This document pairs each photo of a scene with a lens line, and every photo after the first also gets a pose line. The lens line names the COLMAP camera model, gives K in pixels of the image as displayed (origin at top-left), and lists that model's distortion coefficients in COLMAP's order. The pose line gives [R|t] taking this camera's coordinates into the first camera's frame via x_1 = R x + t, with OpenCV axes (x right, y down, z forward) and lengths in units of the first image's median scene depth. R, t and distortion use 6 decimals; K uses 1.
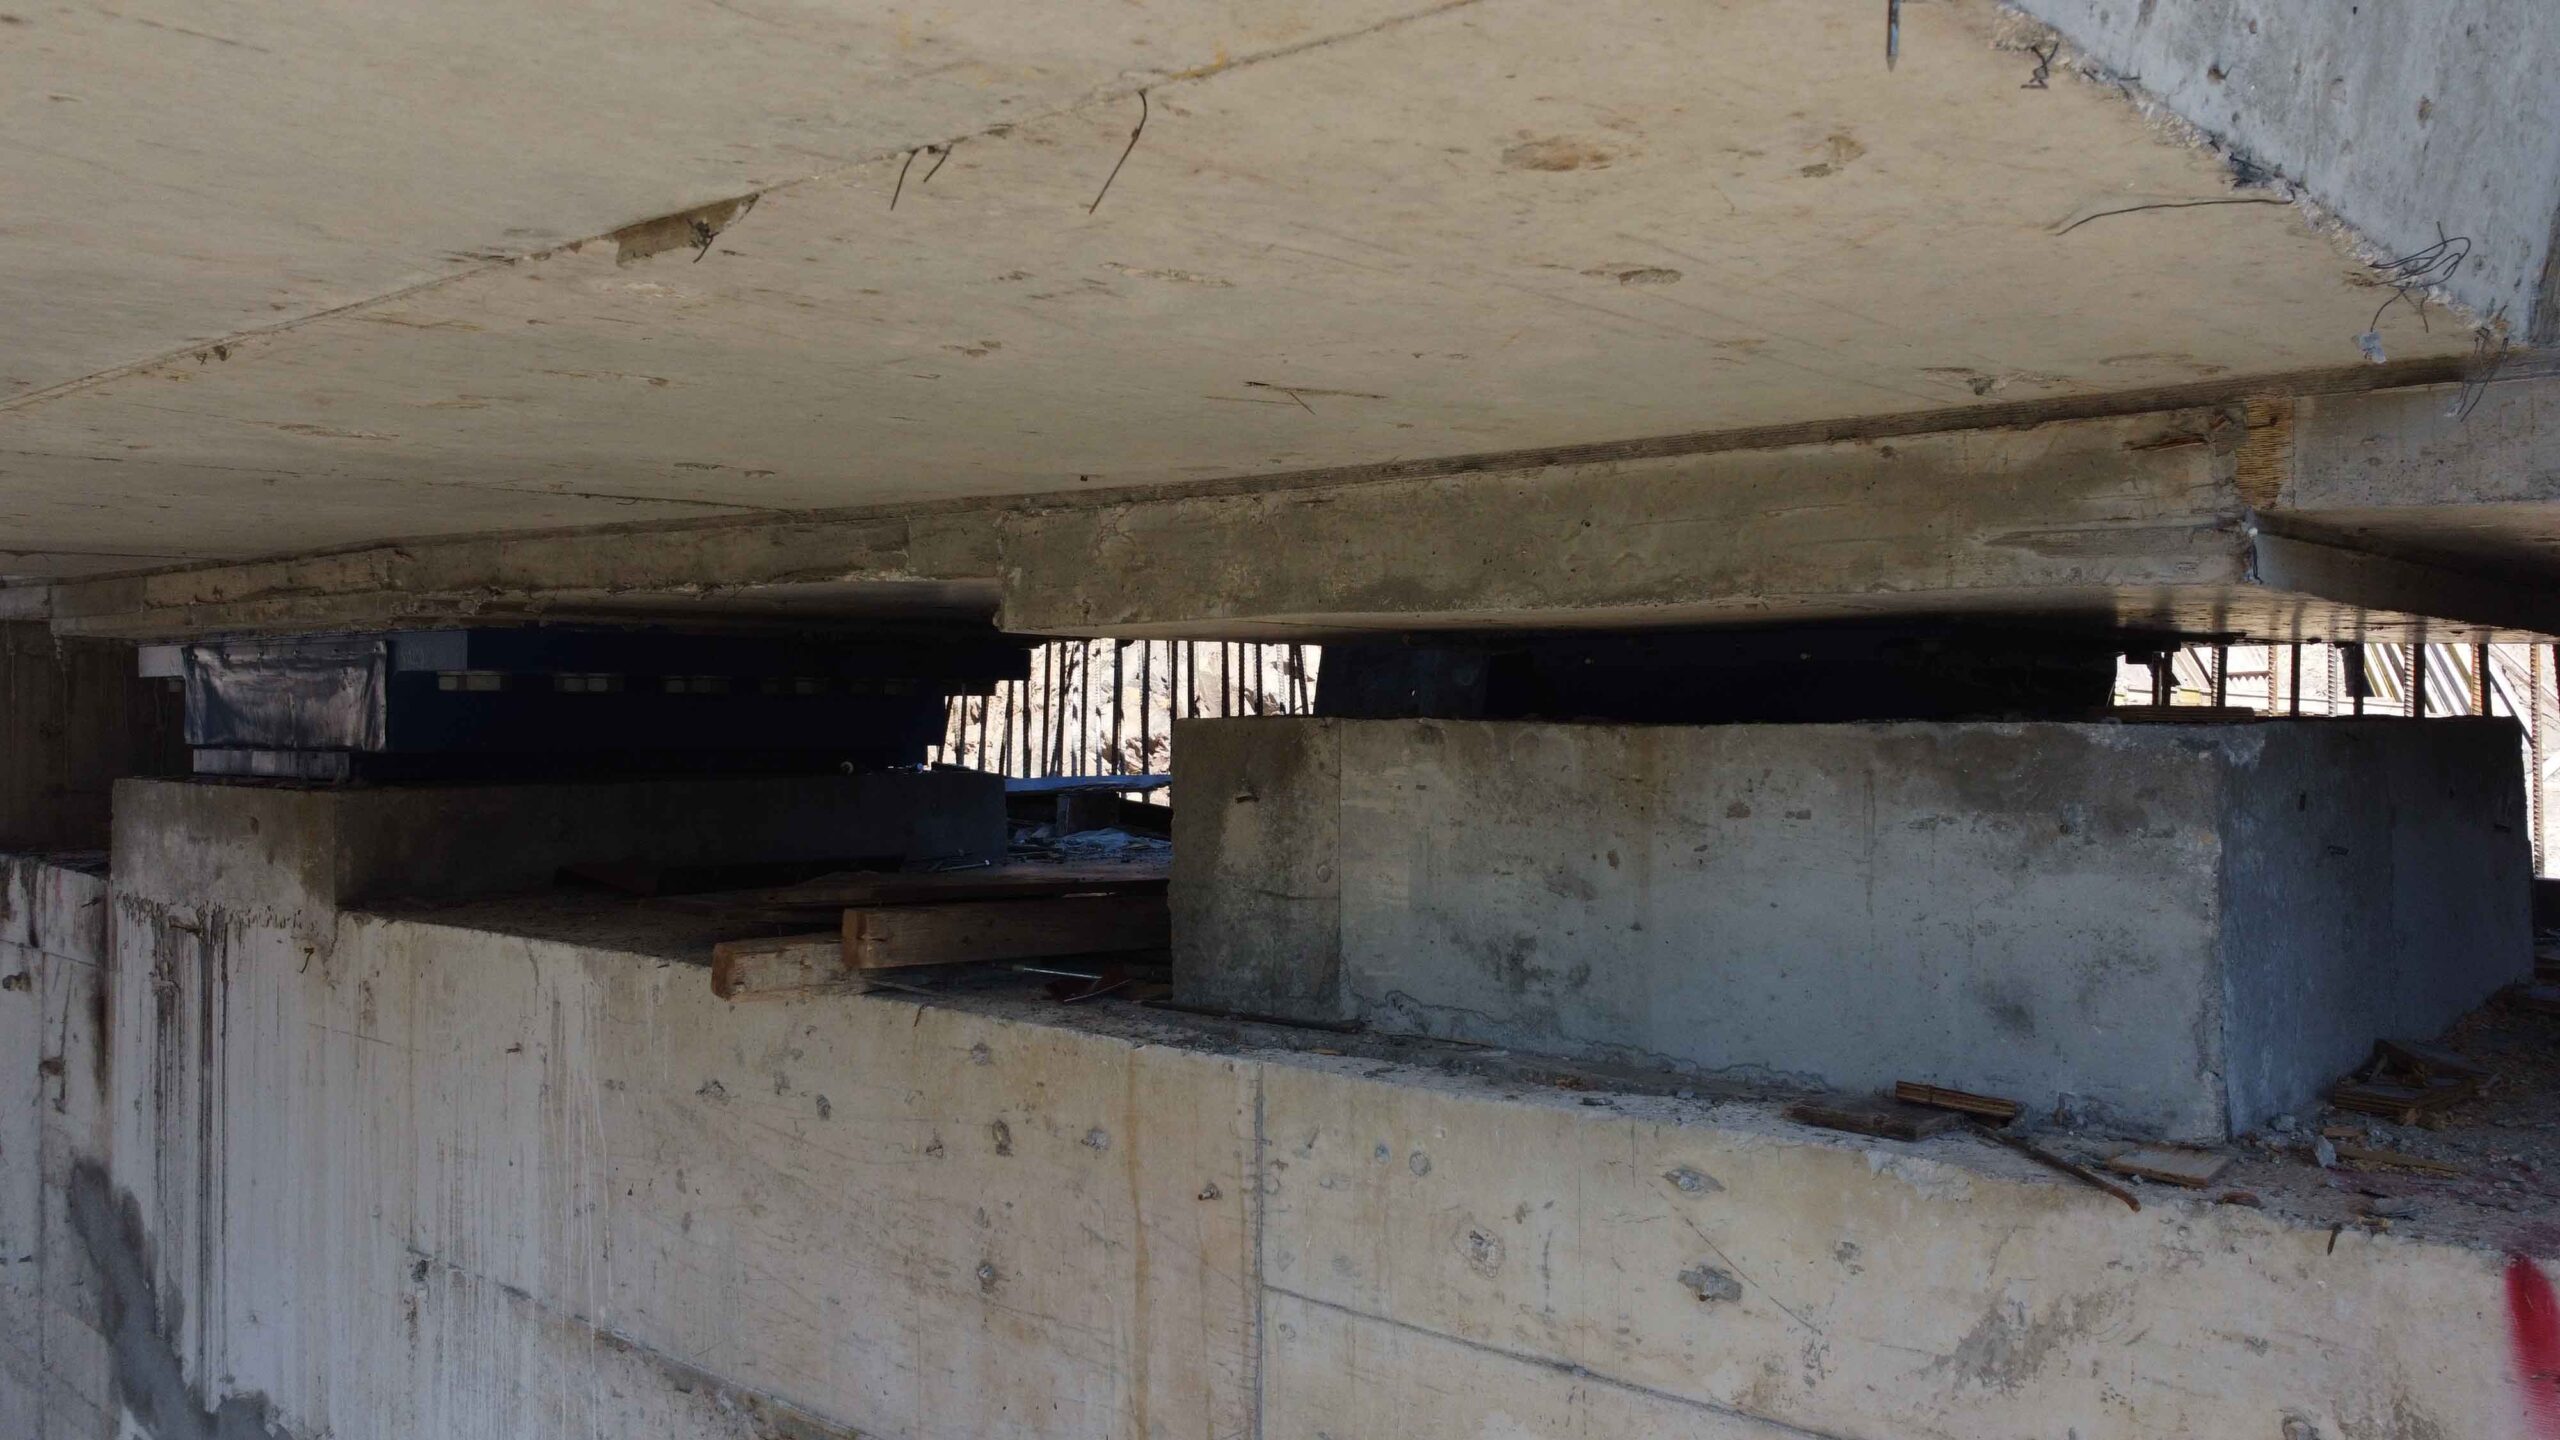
lens RADIAL K [[1924.3, 0, 1279.8], [0, 1924.3, 691.7], [0, 0, 1]] dist [0.030062, -0.046448]
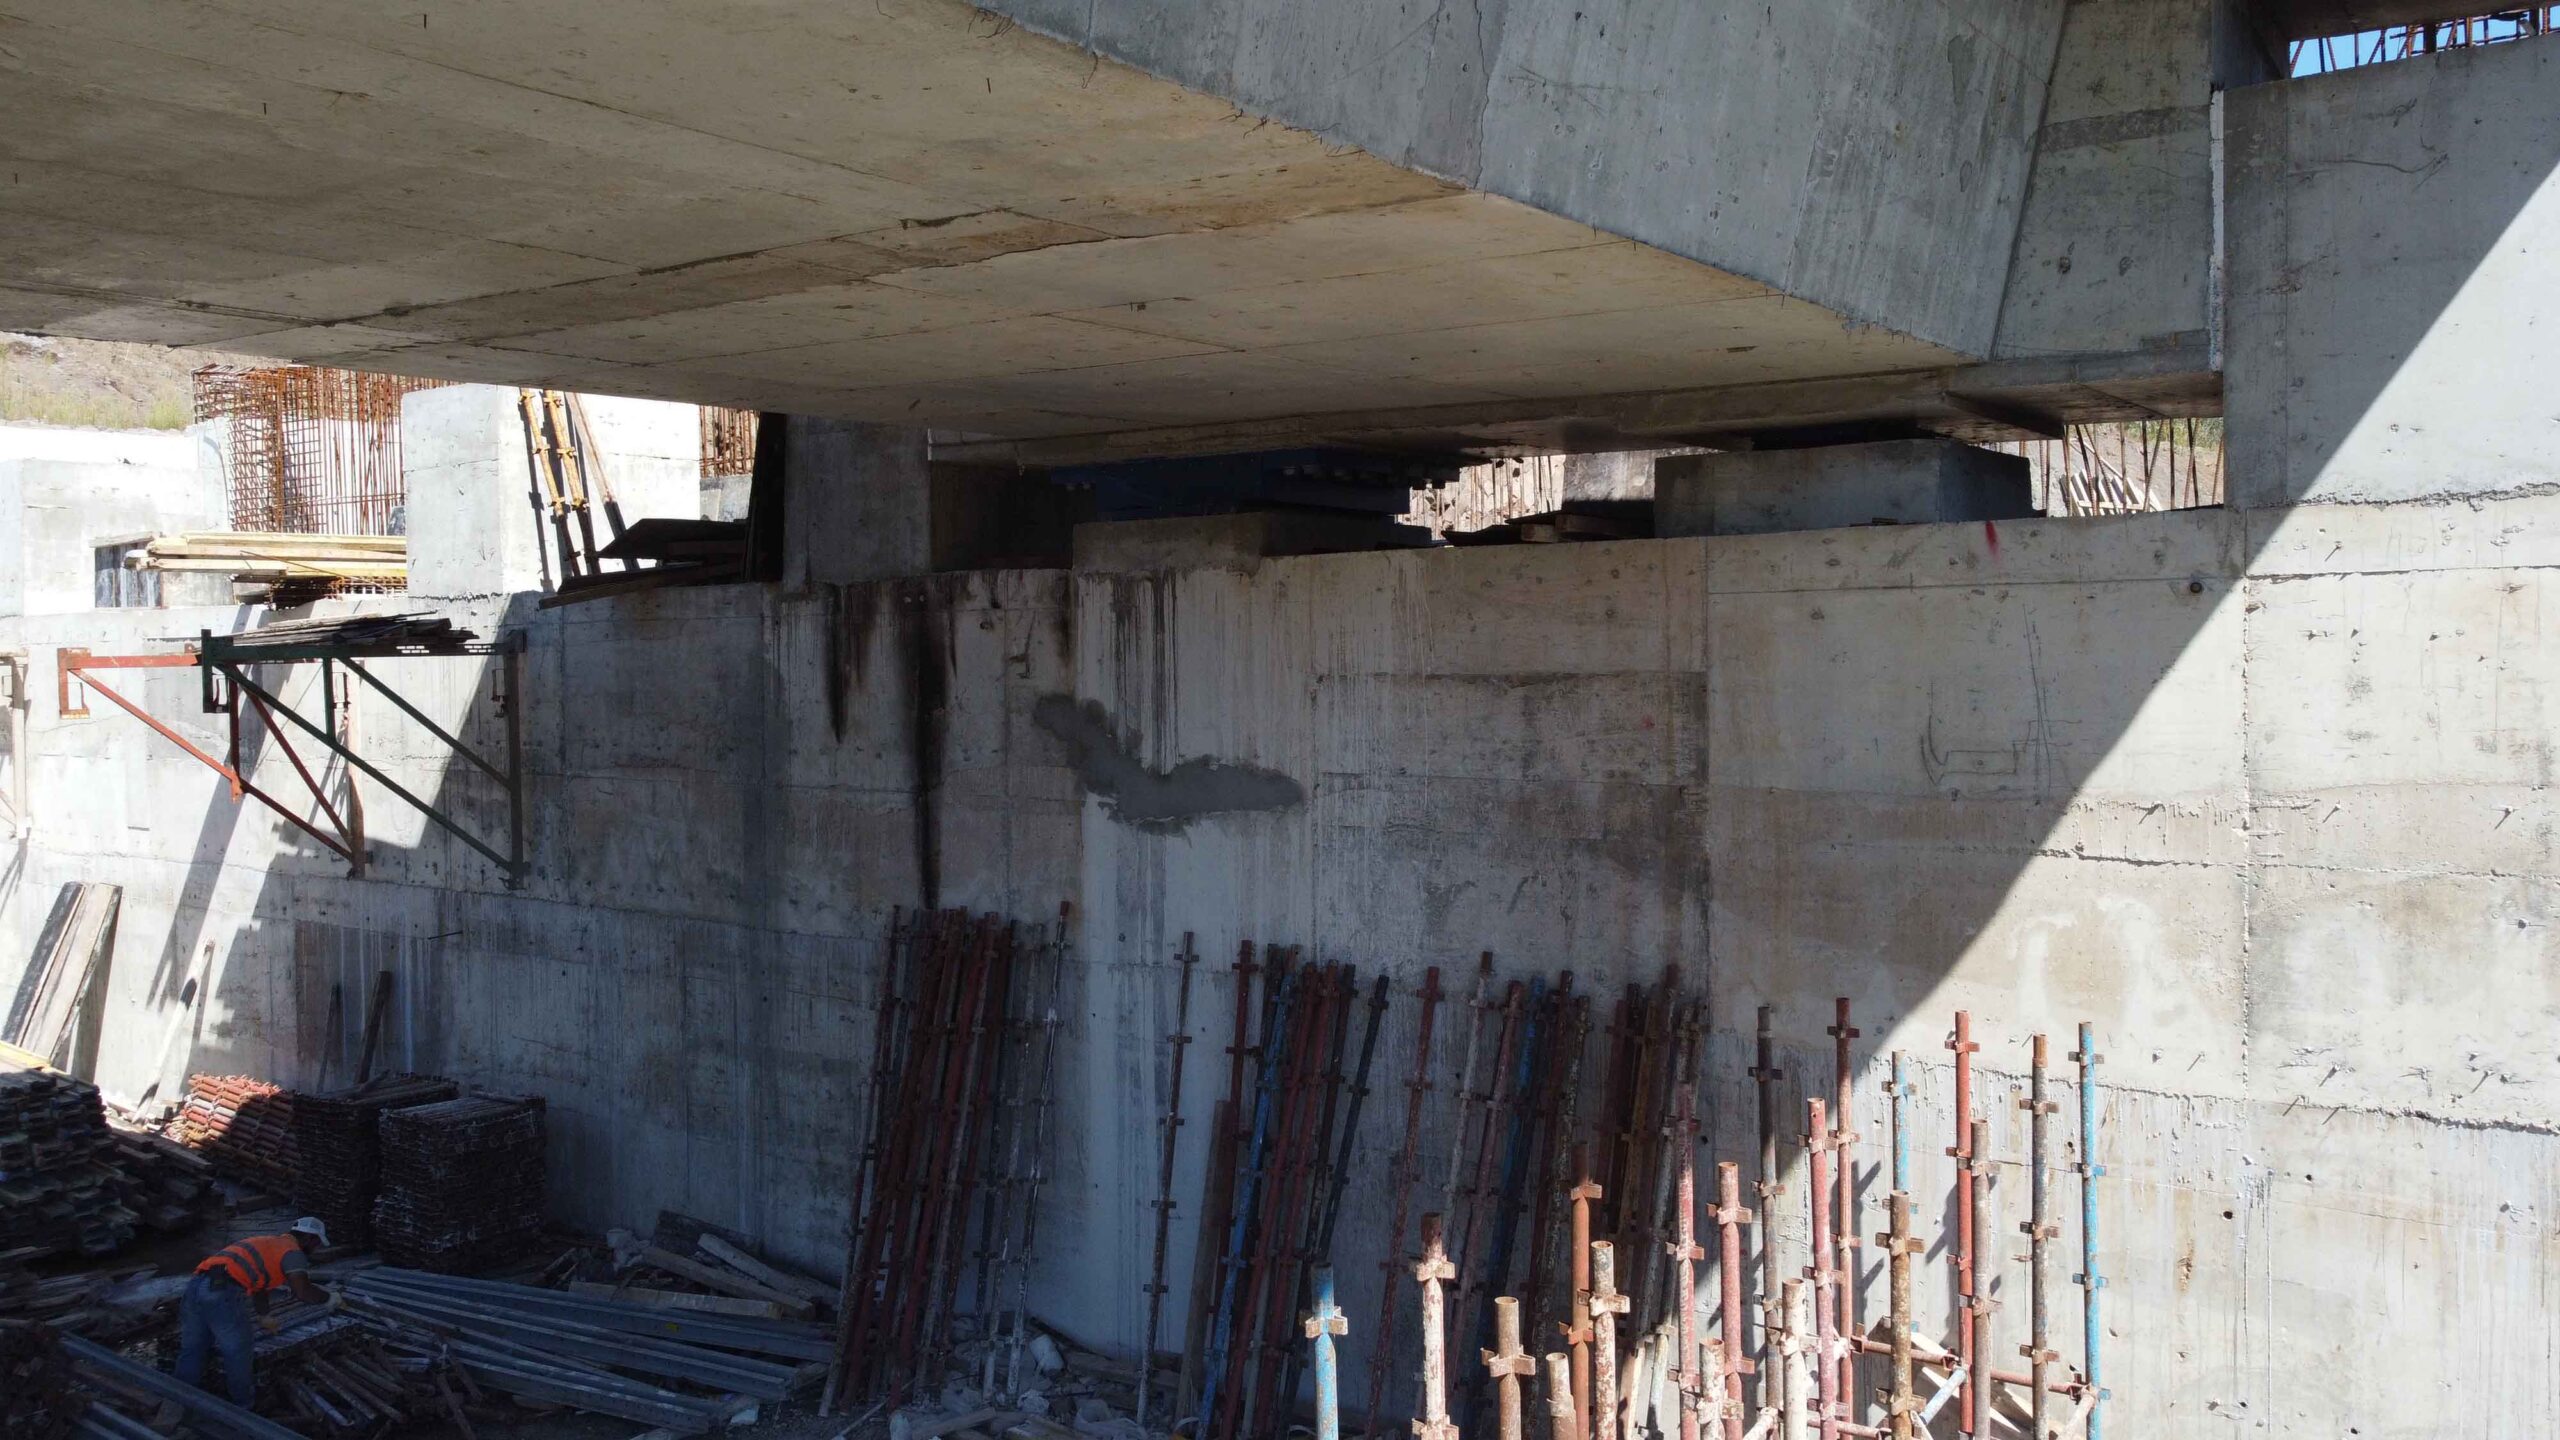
lens RADIAL K [[1924.3, 0, 1279.8], [0, 1924.3, 691.7], [0, 0, 1]] dist [0.030062, -0.046448]
pose [[0.995512, -0.010805, 0.094012, -0.911761], [0.007973, 0.999505, 0.030447, 0.278813], [-0.094295, -0.029561, 0.995105, -2.066797]]
